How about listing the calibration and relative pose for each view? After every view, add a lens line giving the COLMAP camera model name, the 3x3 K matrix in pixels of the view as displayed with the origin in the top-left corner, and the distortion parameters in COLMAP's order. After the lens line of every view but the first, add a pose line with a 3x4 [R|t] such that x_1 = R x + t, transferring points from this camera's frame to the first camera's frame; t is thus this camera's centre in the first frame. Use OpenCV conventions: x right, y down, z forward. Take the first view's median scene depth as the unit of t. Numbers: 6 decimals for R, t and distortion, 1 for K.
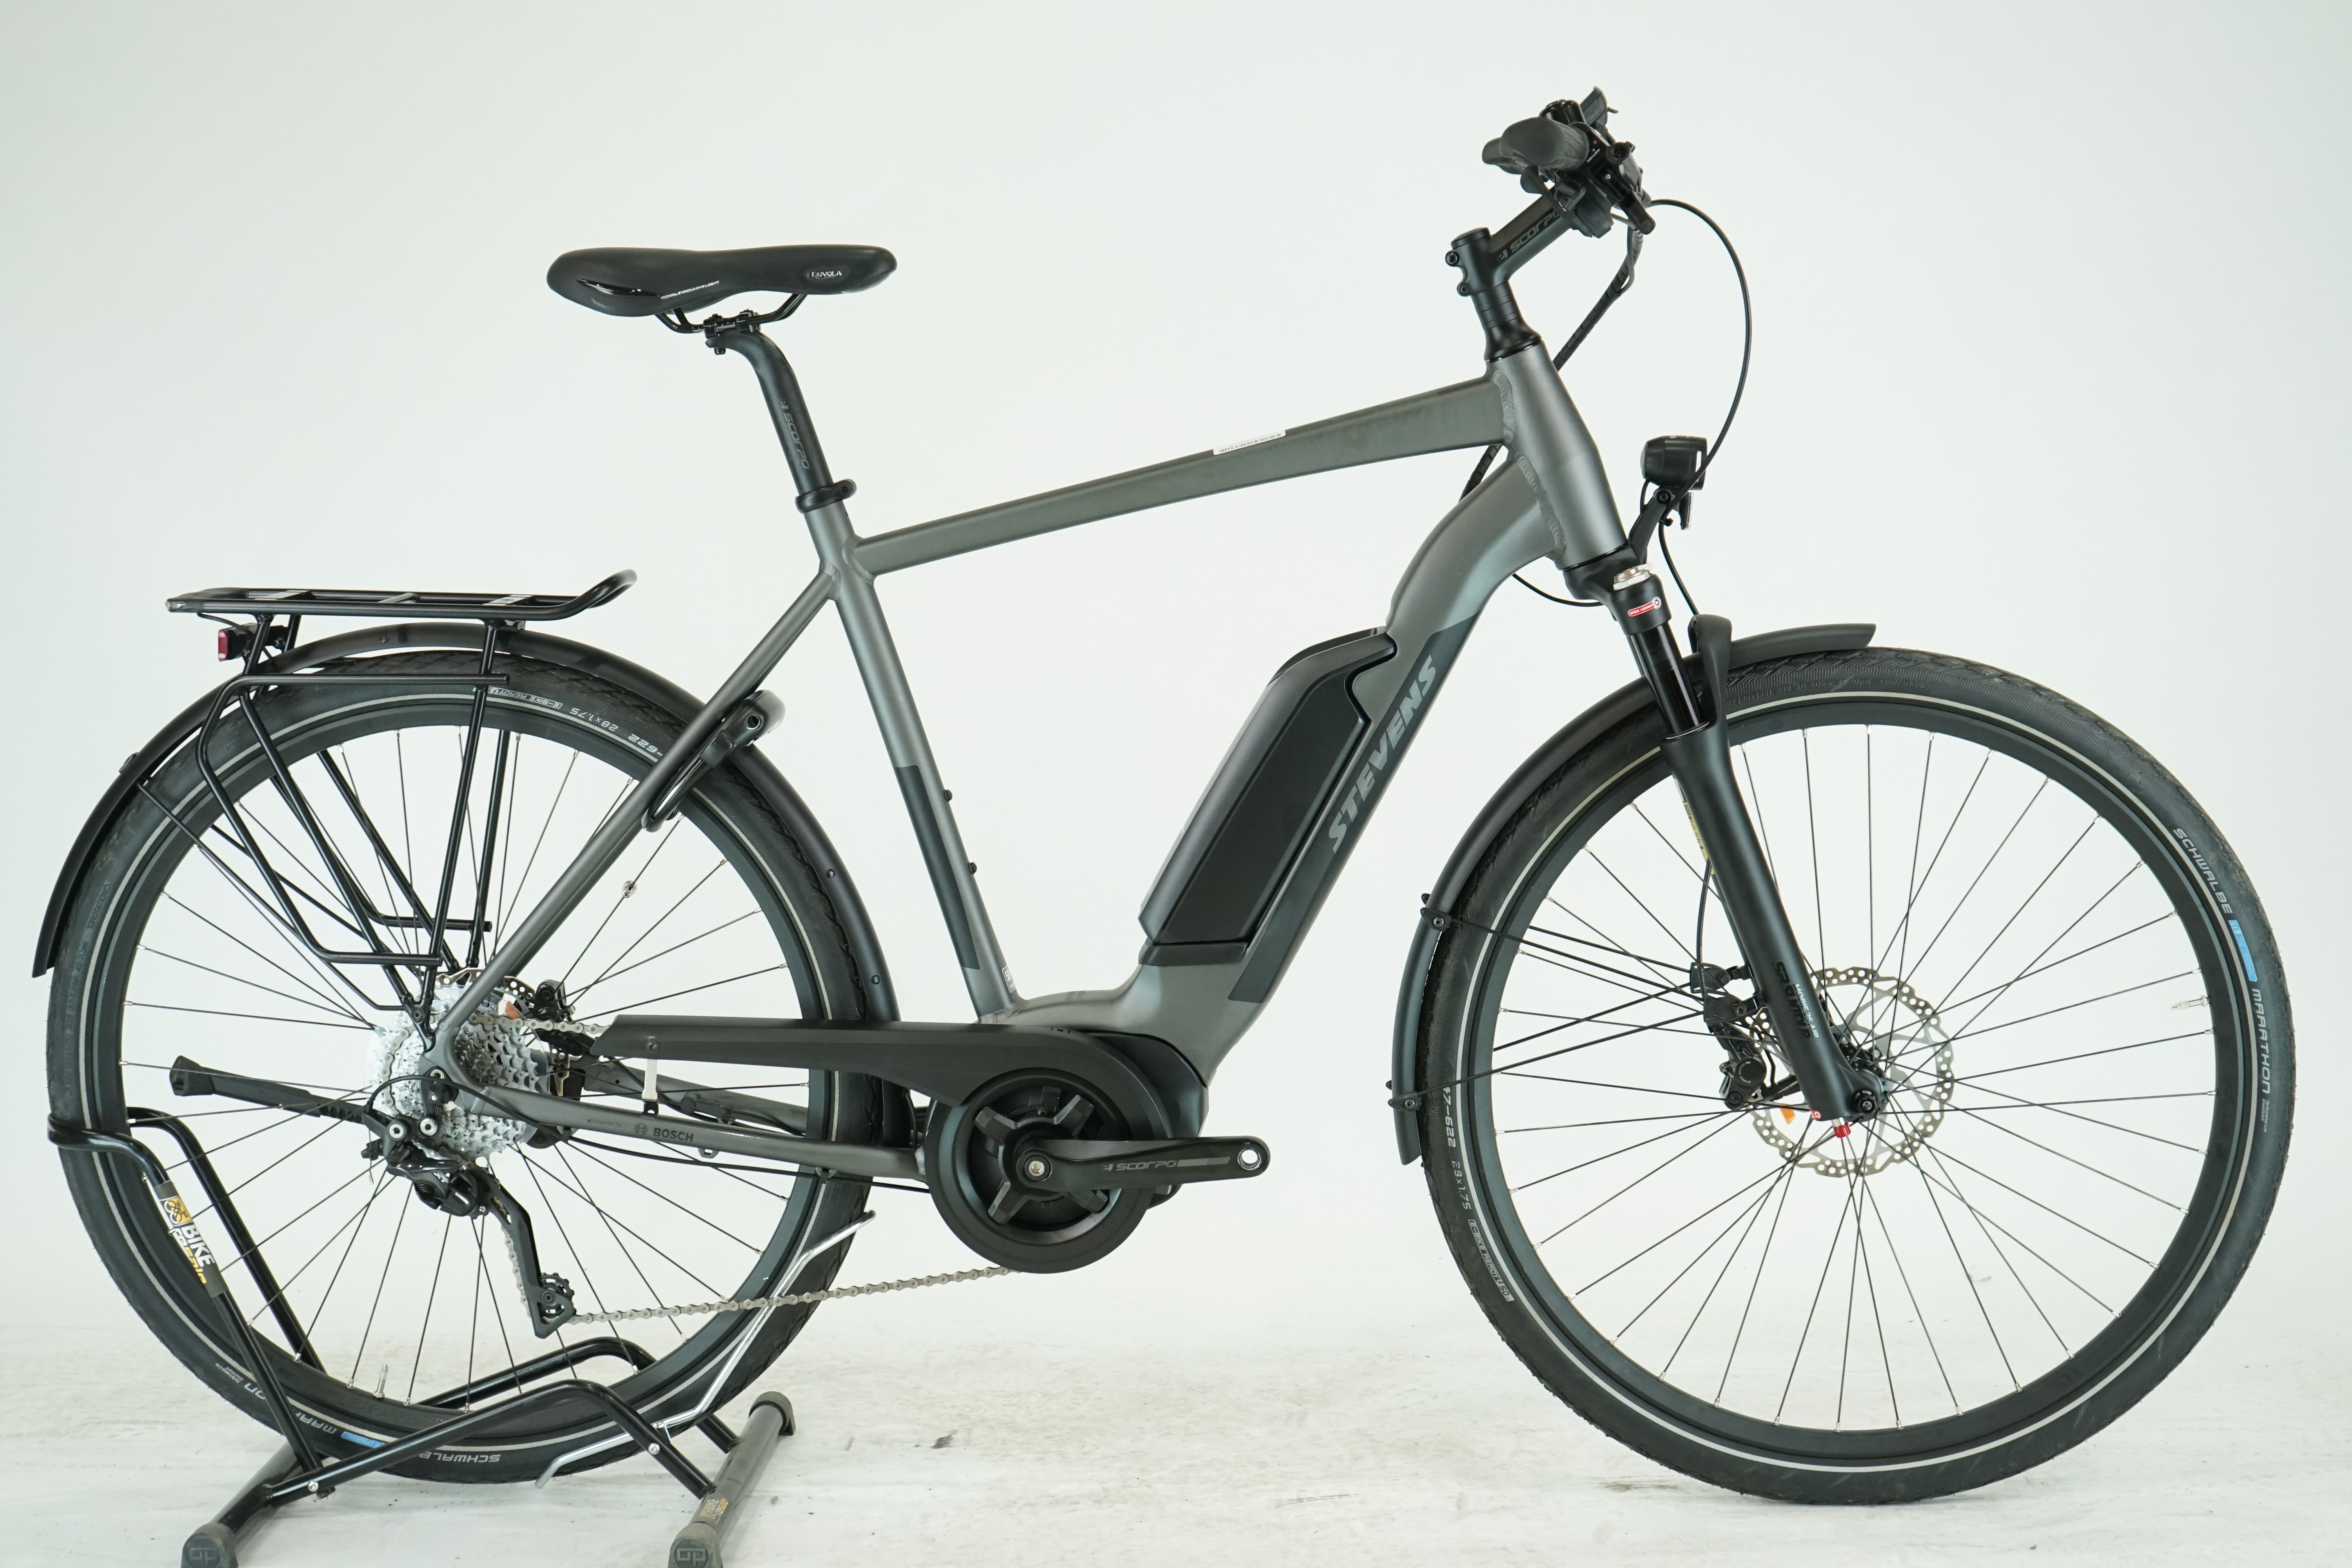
lens RADIAL K [[3756.2, 0, 1177.6], [0, 3756.2, 790.7], [0, 0, 1]] dist [-0.008104, 0.000000]
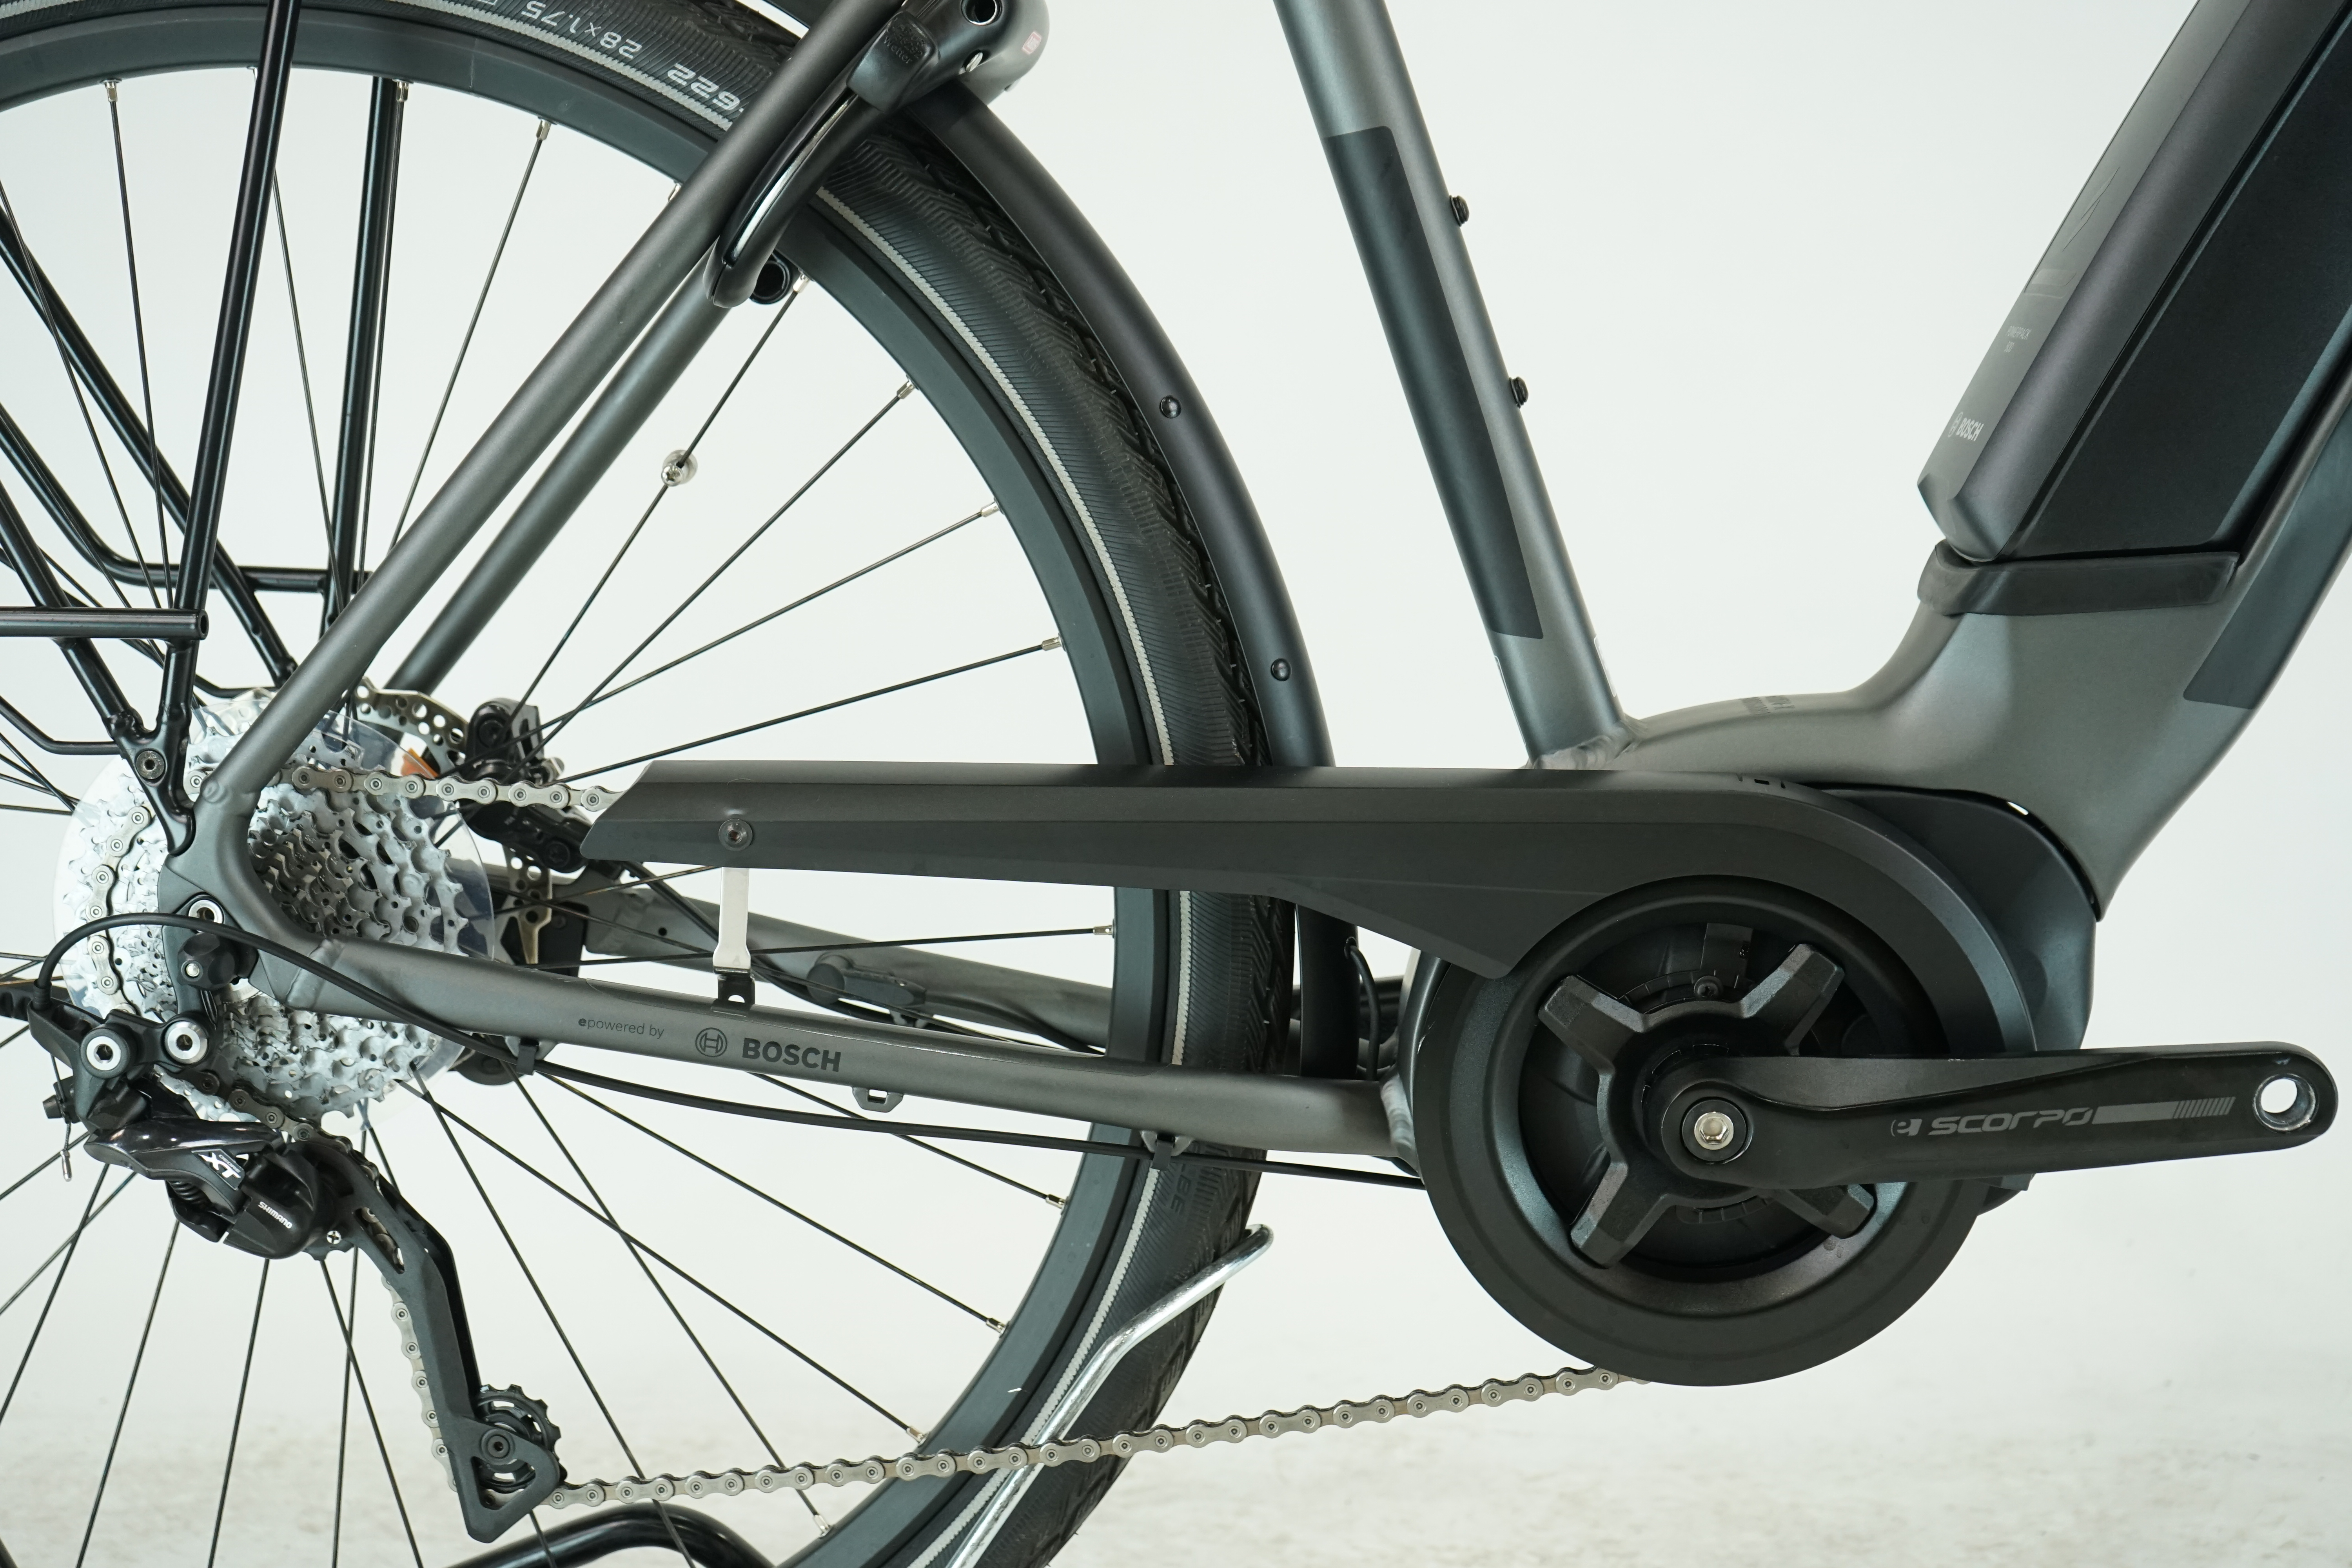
lens RADIAL K [[2963.8, 0, 1174.1], [0, 2963.8, 776.7], [0, 0, 1]] dist [-0.012082, 0.000000]
pose [[0.999899, -0.012146, -0.007442, -0.089648], [0.012195, 0.999904, 0.006580, 0.059678], [0.007361, -0.006670, 0.999951, 0.676819]]
